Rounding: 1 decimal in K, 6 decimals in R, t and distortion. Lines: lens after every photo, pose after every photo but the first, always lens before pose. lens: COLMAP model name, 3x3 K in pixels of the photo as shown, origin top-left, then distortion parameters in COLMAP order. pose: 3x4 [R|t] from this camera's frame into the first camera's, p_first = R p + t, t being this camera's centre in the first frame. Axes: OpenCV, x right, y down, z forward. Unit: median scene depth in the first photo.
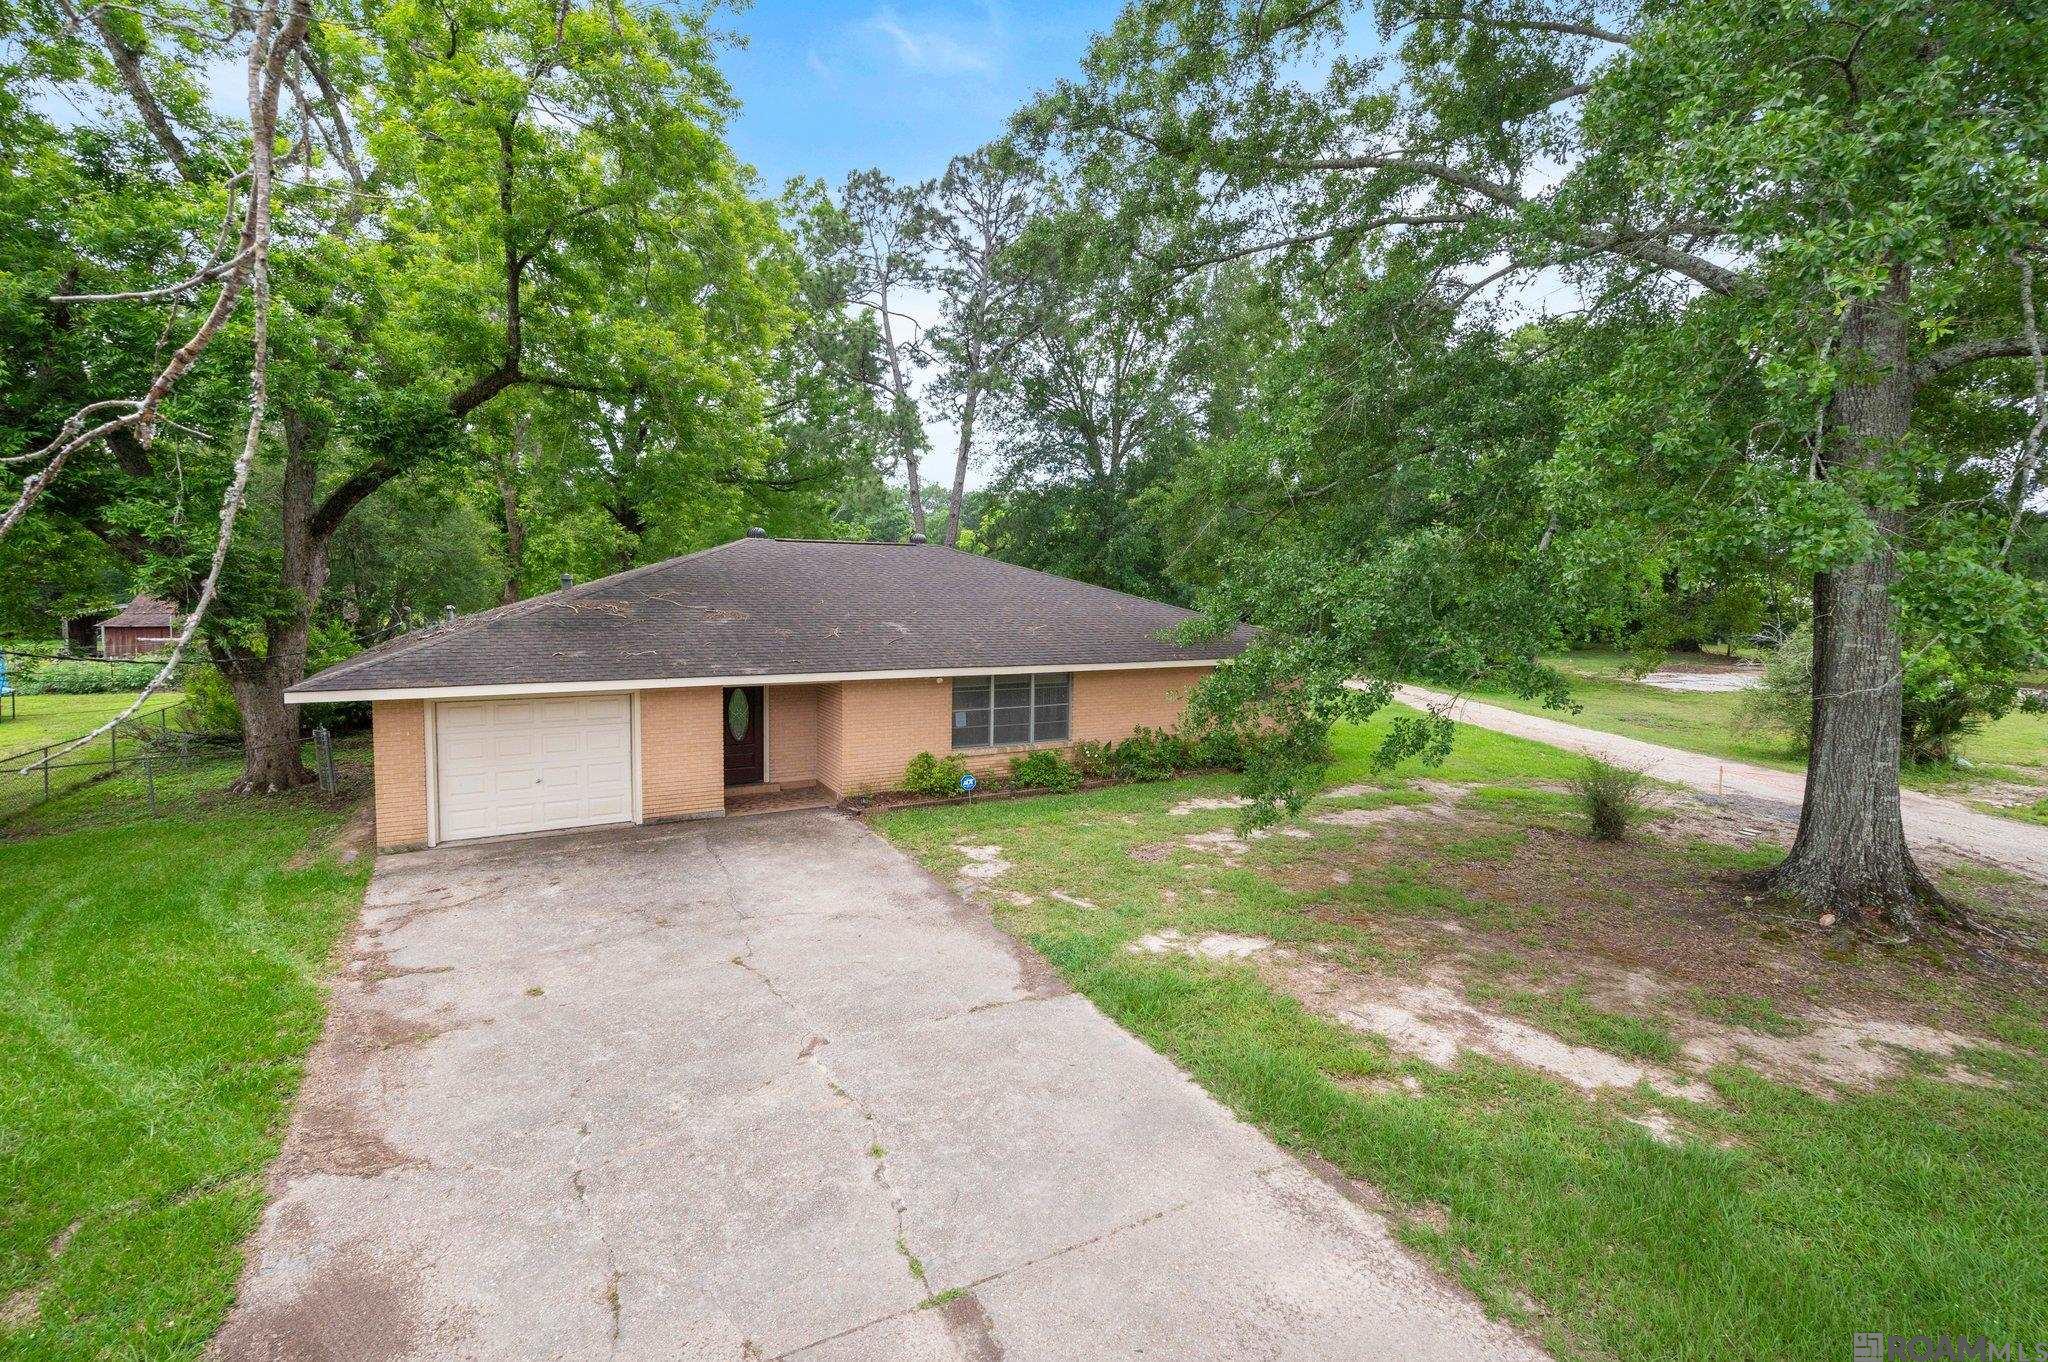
lens RADIAL K [[865.9, 0, 1013.2], [0, 865.9, 631.8], [0, 0, 1]] dist [-0.000614, -0.000217]
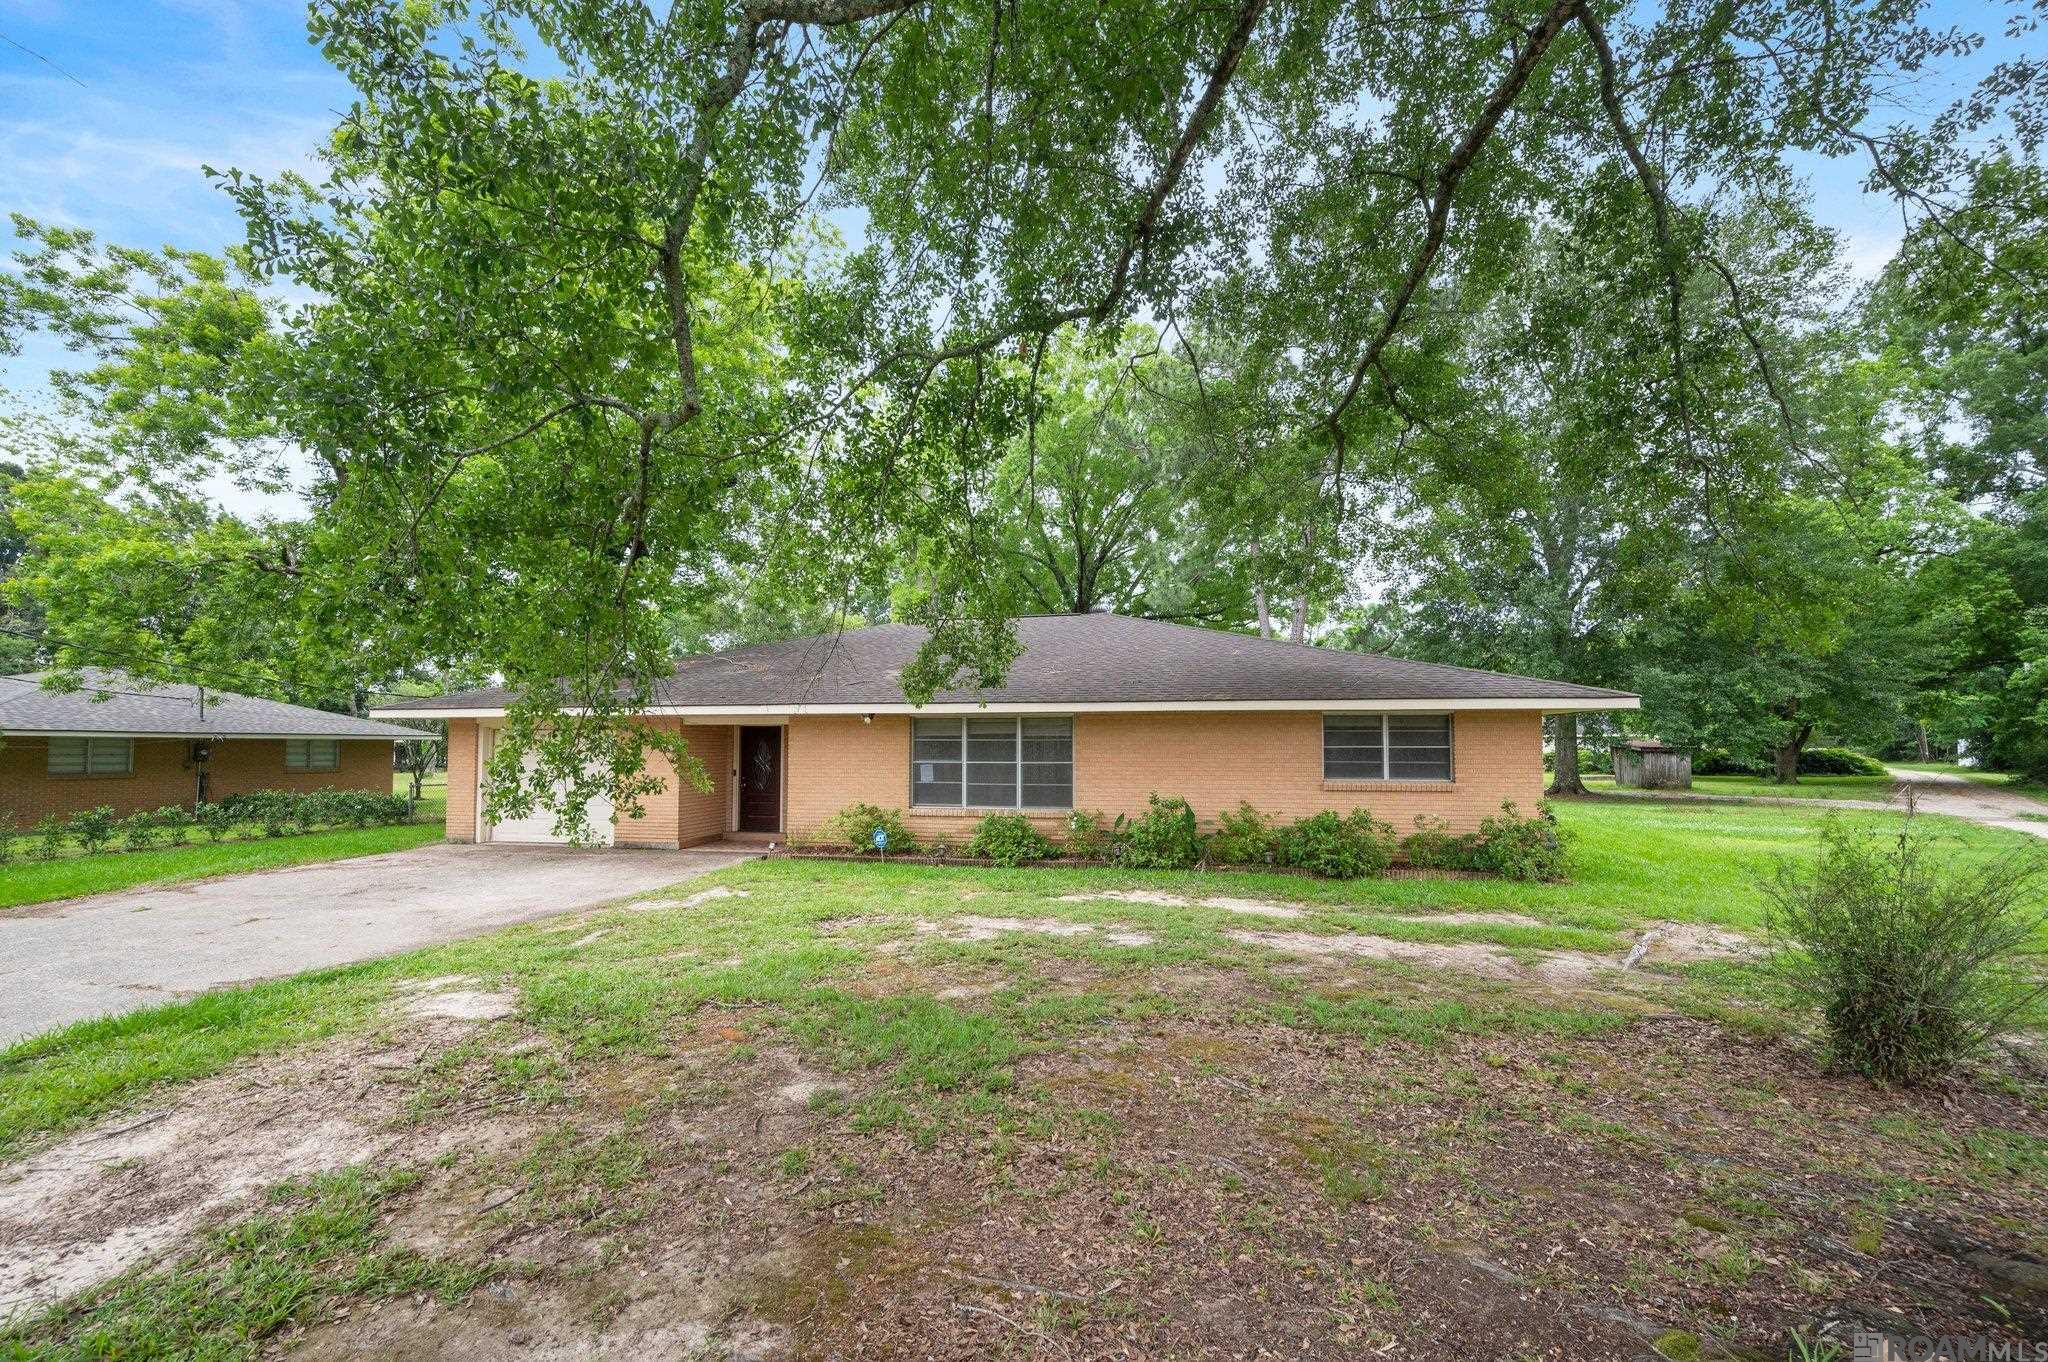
lens RADIAL K [[808.2, 0, 1021.4], [0, 808.2, 690.5], [0, 0, 1]] dist [-0.000197, 0.000294]
pose [[0.770241, -0.057534, -0.635152, 0.859857], [-0.018107, 0.993548, -0.111956, 0.179931], [0.637495, 0.097734, 0.764230, 0.726867]]
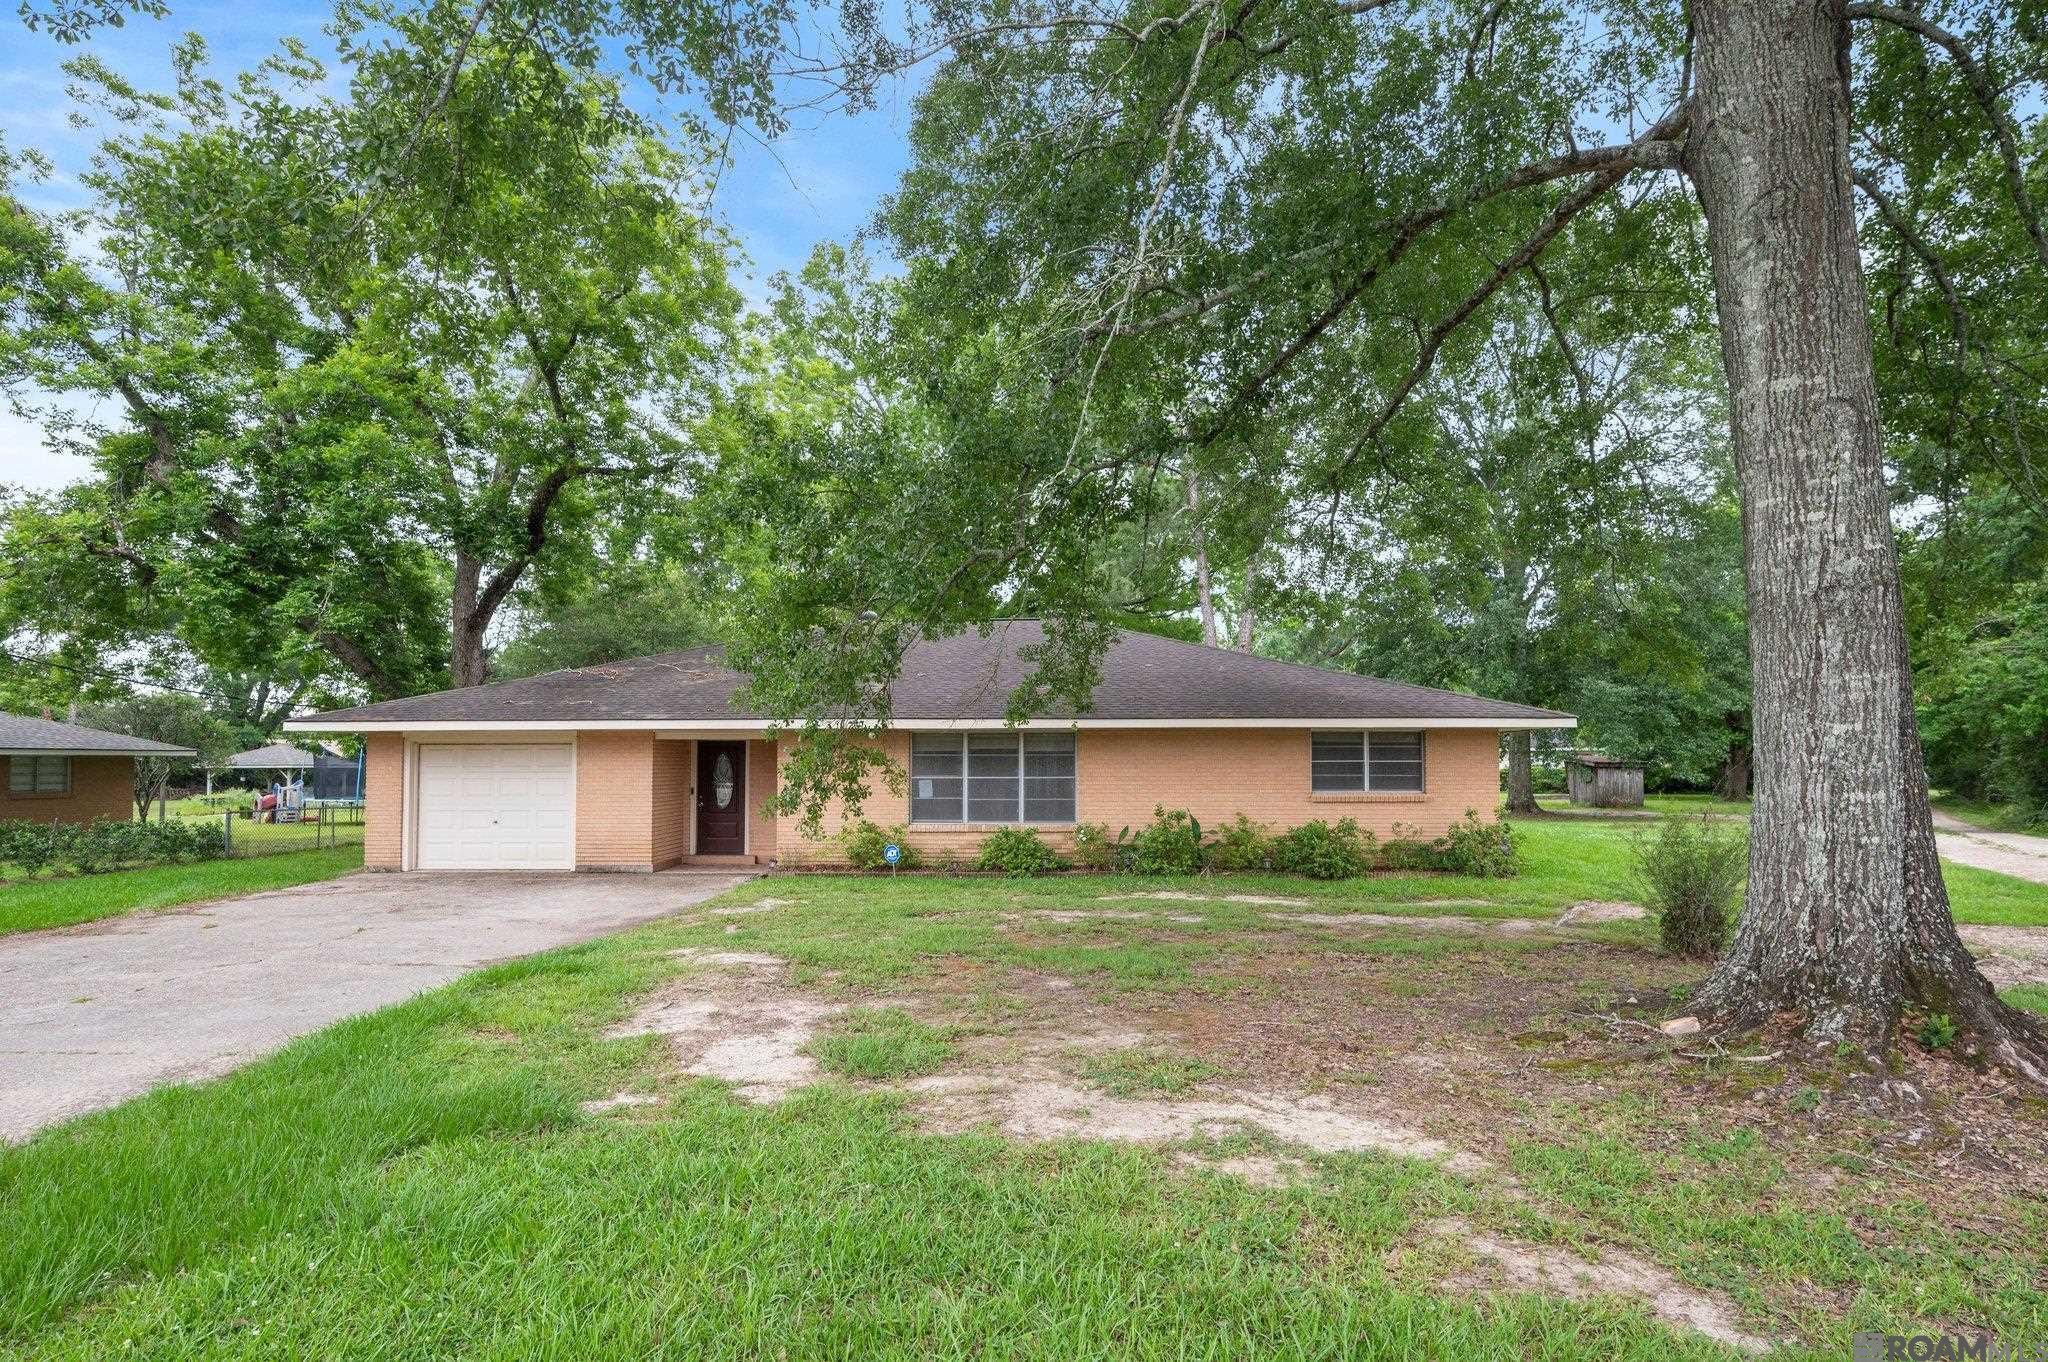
lens RADIAL K [[1079.3, 0, 1023.0], [0, 1079.3, 689.0], [0, 0, 1]] dist [0.000591, 0.002033]
pose [[0.862135, -0.050418, -0.504163, 0.913350], [-0.008722, 0.993413, -0.114260, 0.206095], [0.506603, 0.102904, 0.856016, 0.228108]]
